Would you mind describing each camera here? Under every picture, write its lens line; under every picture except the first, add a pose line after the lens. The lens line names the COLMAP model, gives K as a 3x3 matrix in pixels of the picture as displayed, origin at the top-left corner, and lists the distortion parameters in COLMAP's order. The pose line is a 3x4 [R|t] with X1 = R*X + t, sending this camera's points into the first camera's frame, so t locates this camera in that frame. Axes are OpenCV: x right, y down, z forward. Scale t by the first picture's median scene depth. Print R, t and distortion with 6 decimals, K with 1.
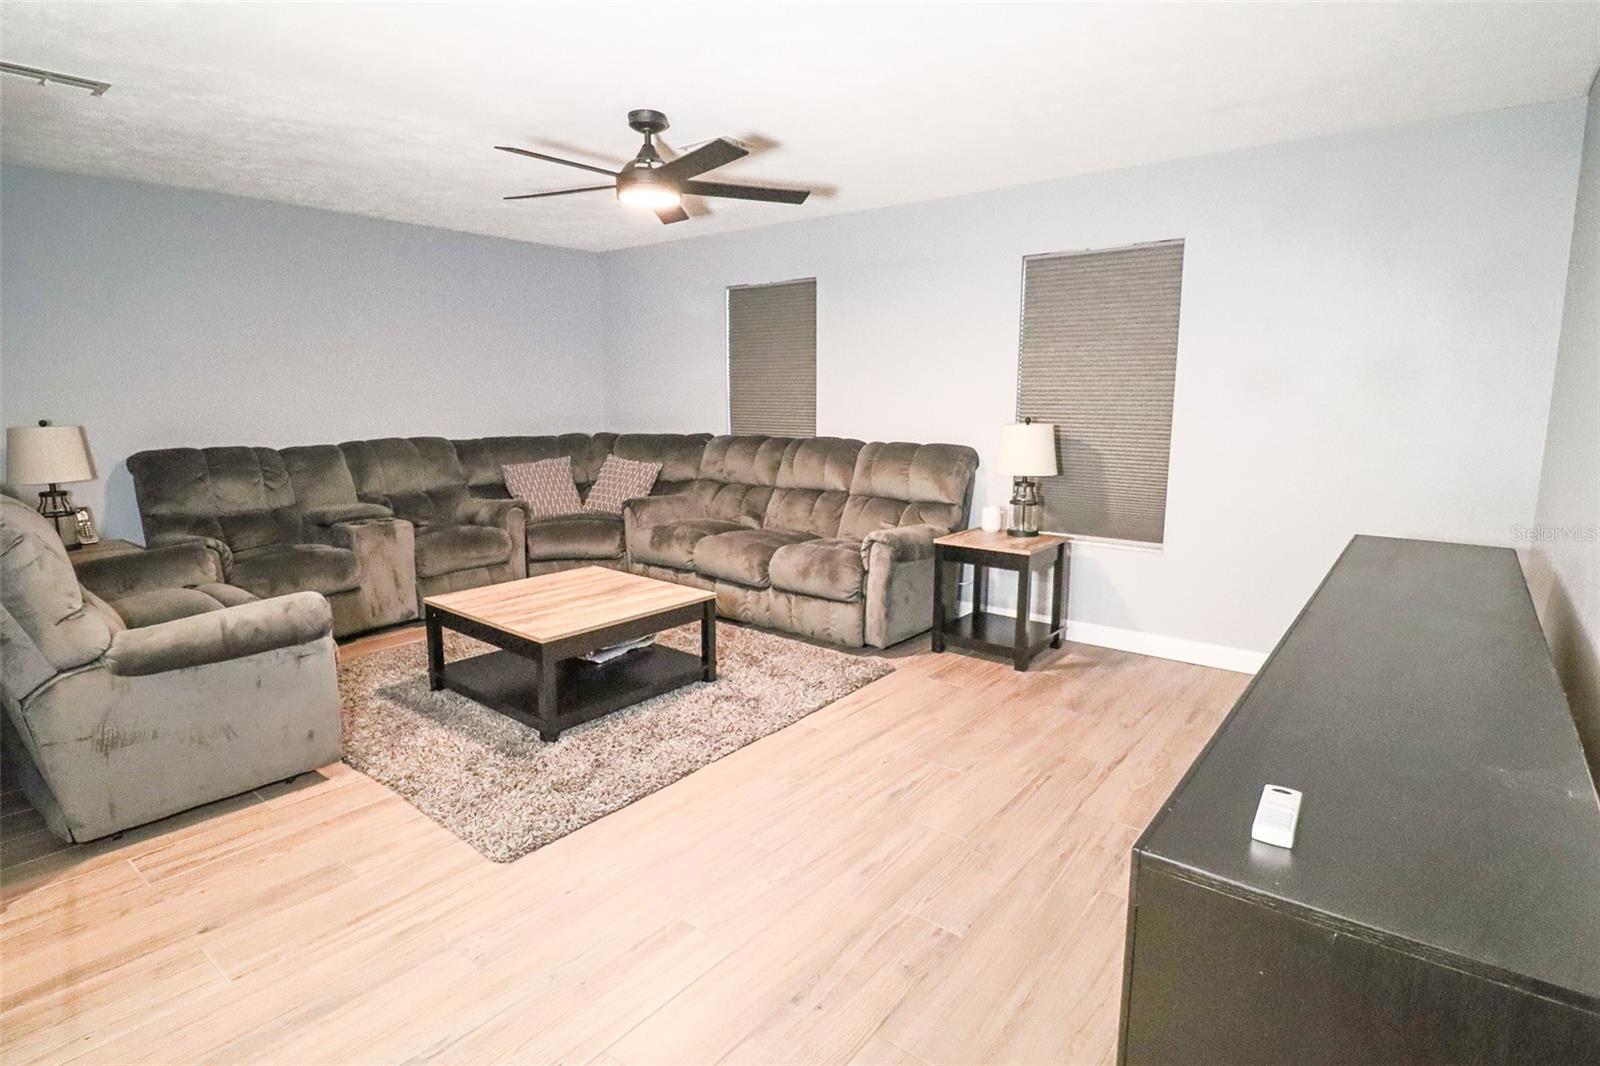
lens RADIAL K [[827.1, 0, 799.9], [0, 827.1, 528.1], [0, 0, 1]] dist [-0.002959, -0.006320]
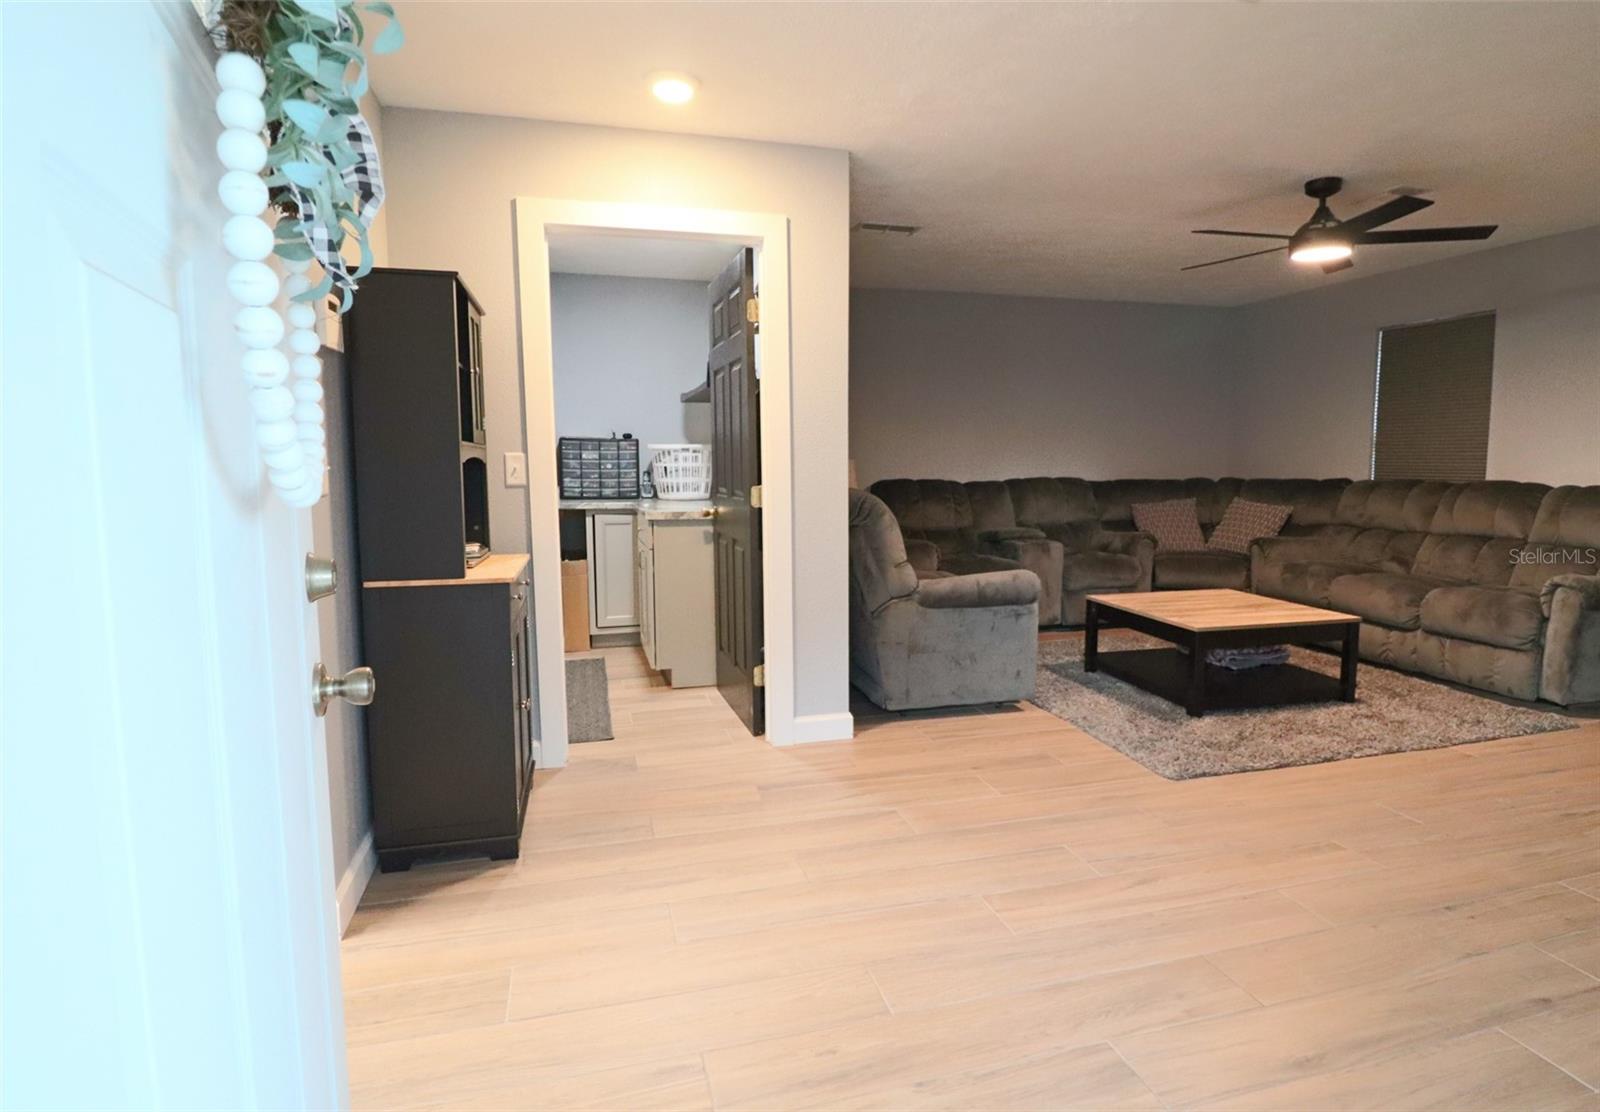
lens RADIAL K [[877.3, 0, 810.0], [0, 877.3, 547.8], [0, 0, 1]] dist [-0.013605, -0.006826]
pose [[0.807017, 0.054933, -0.587967, -0.019251], [-0.091976, 0.995206, -0.033262, 0.084390], [0.583321, 0.080922, 0.808200, -0.270231]]
